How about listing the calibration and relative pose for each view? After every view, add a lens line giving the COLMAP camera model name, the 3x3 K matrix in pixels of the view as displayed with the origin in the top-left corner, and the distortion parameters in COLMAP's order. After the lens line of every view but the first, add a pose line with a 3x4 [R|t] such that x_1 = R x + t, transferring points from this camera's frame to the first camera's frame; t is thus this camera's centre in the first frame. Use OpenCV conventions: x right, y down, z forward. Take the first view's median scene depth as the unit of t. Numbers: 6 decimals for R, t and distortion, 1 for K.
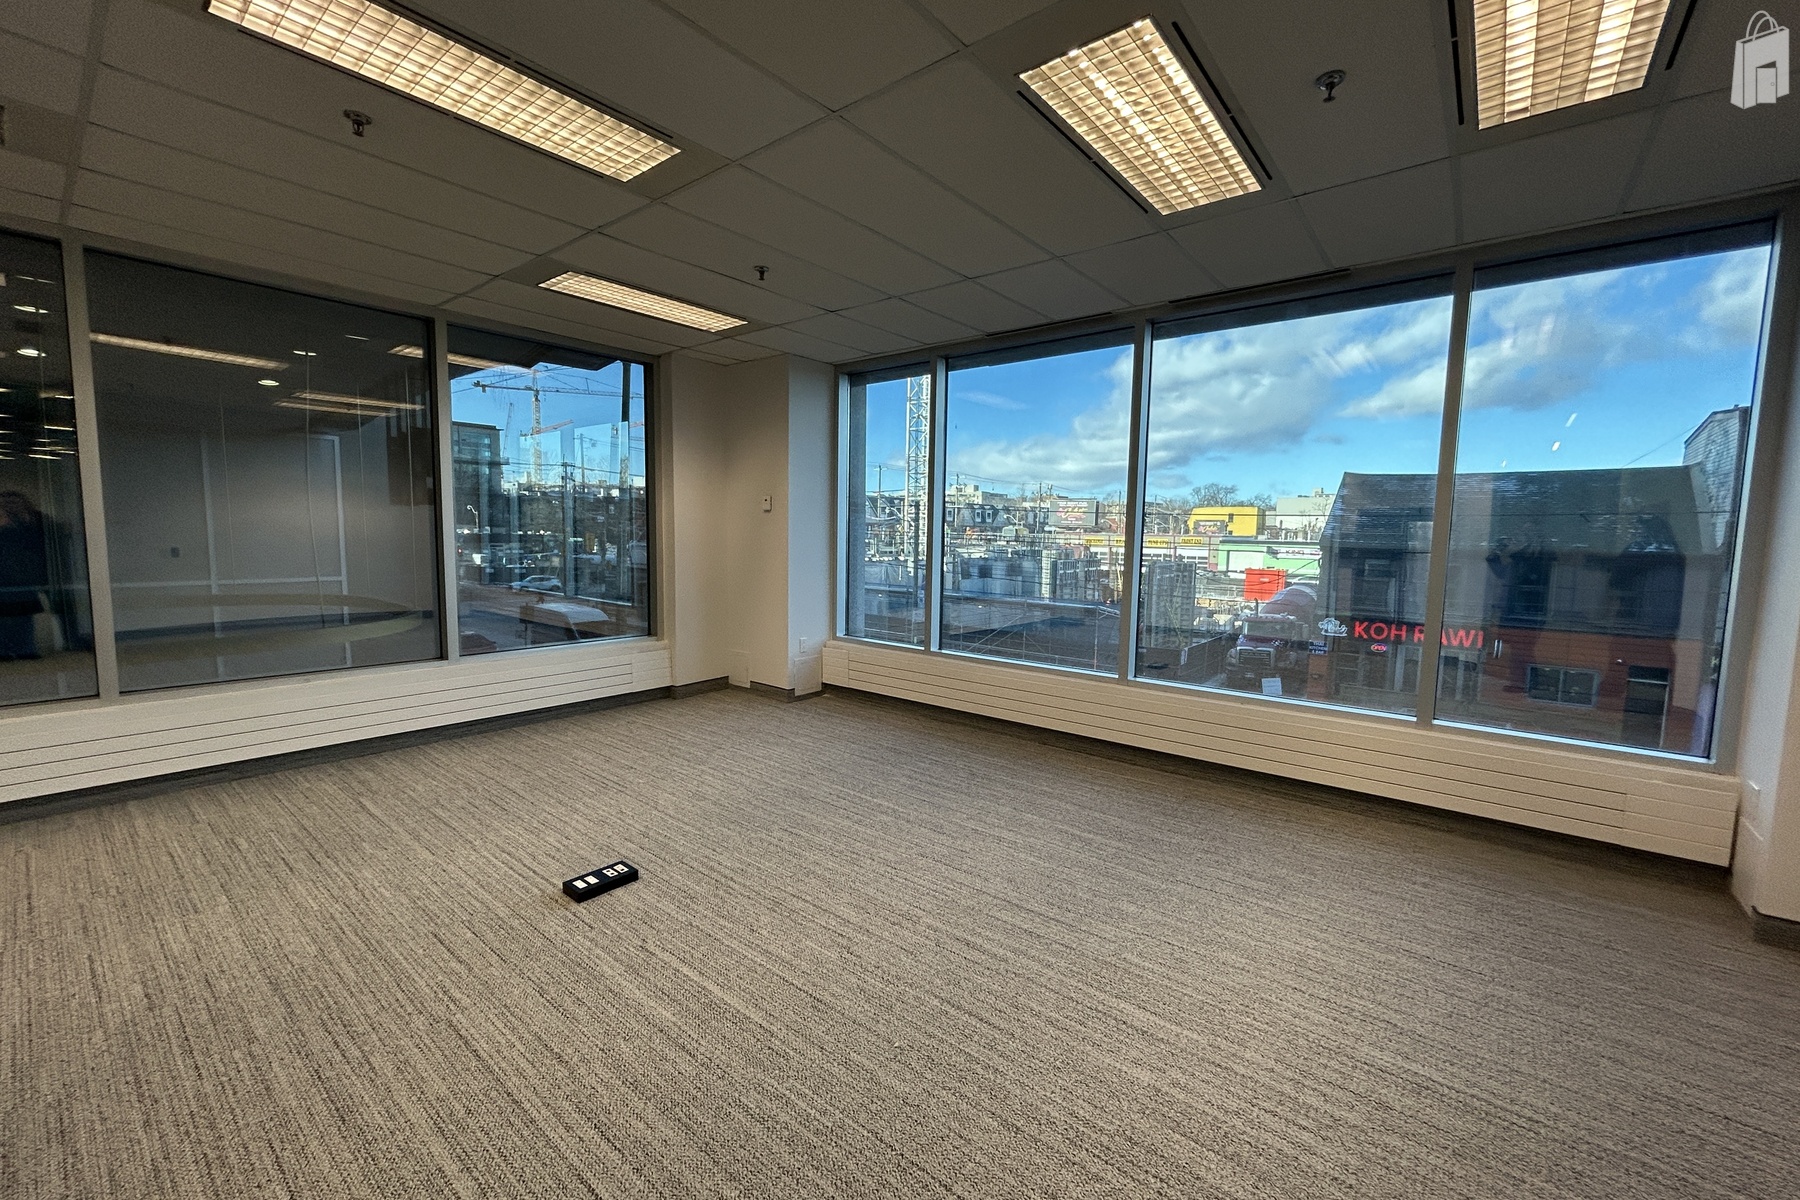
lens RADIAL K [[714.1, 0, 872.4], [0, 714.1, 596.2], [0, 0, 1]] dist [0.000641, -0.000081]
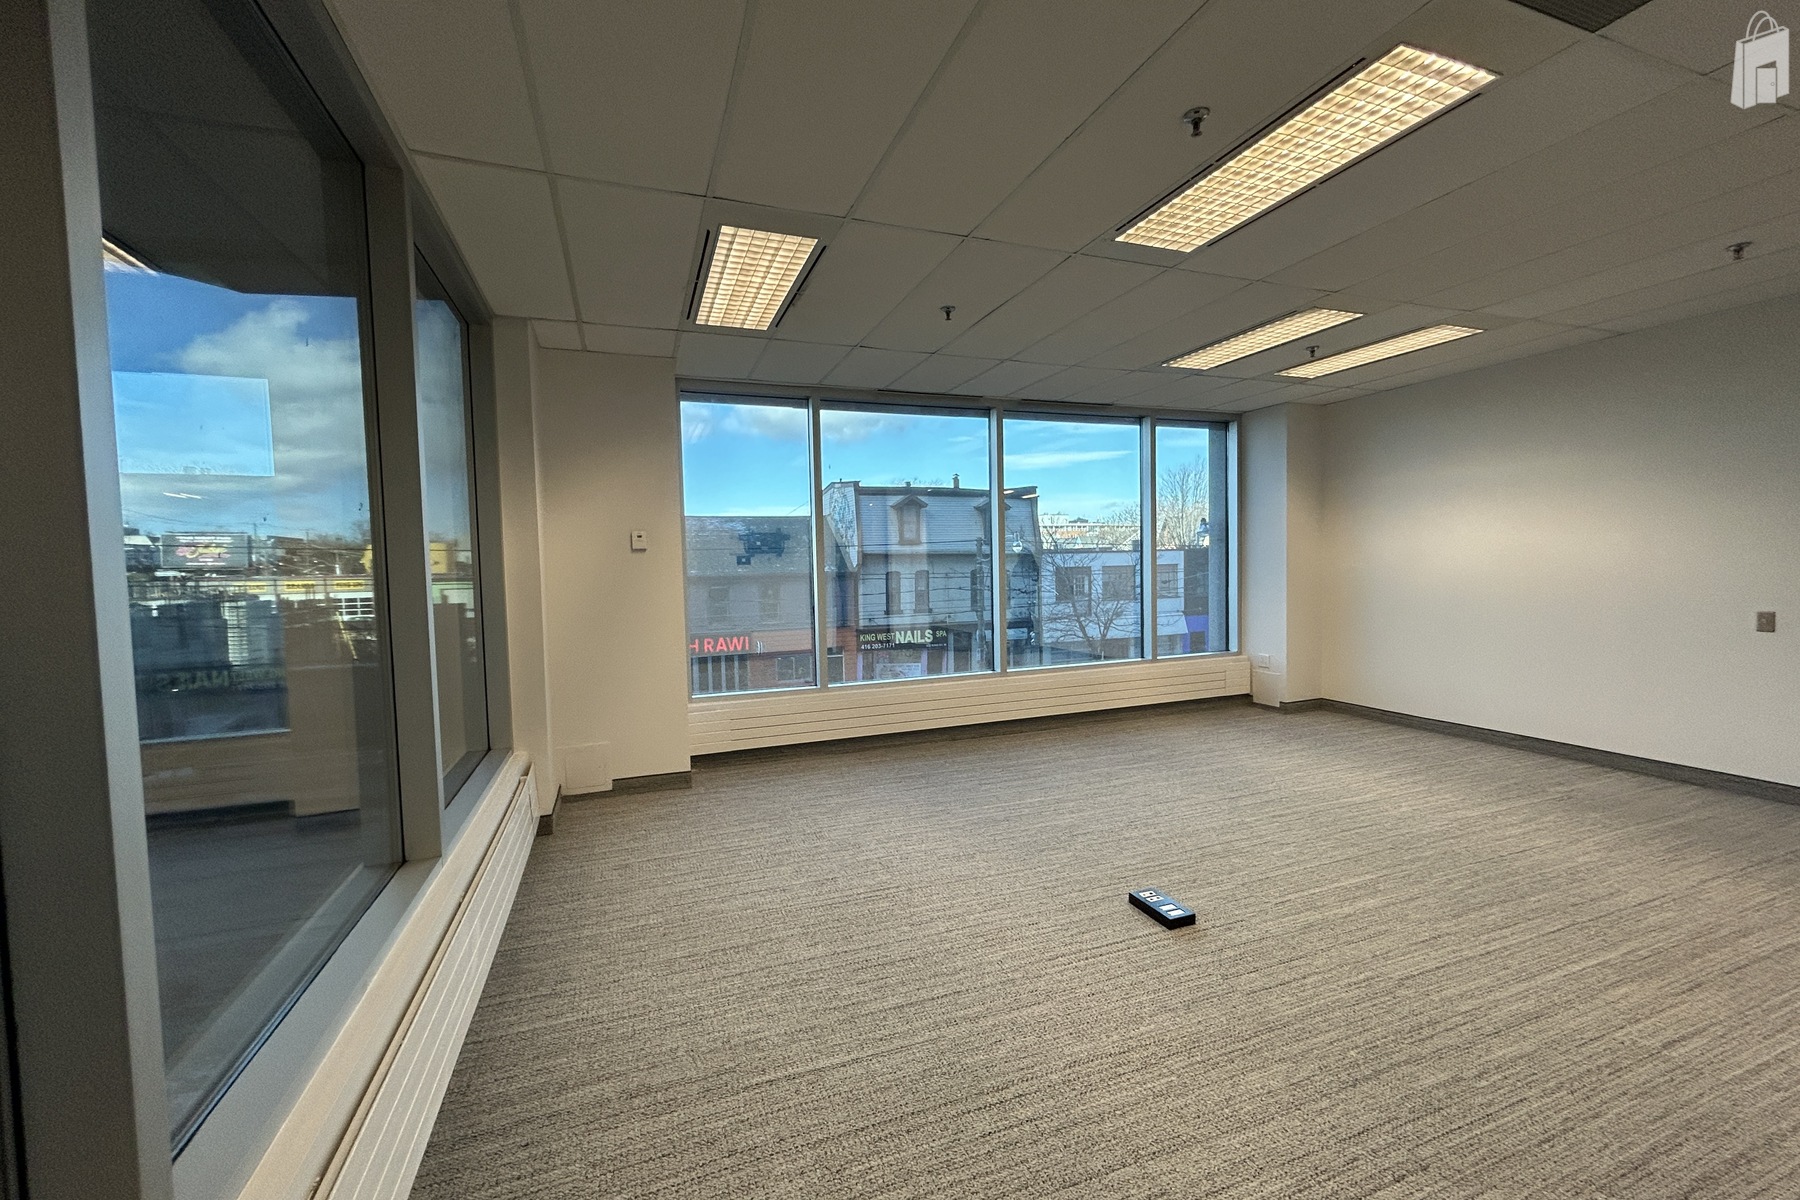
lens RADIAL K [[722.8, 0, 900.0], [0, 722.8, 600.0], [0, 0, 1]] dist [0.002105, 0.000517]
pose [[0.493225, -0.071457, 0.866962, -1.069425], [0.110497, 0.993694, 0.019040, -0.078144], [-0.862856, 0.086405, 0.498010, 0.569019]]
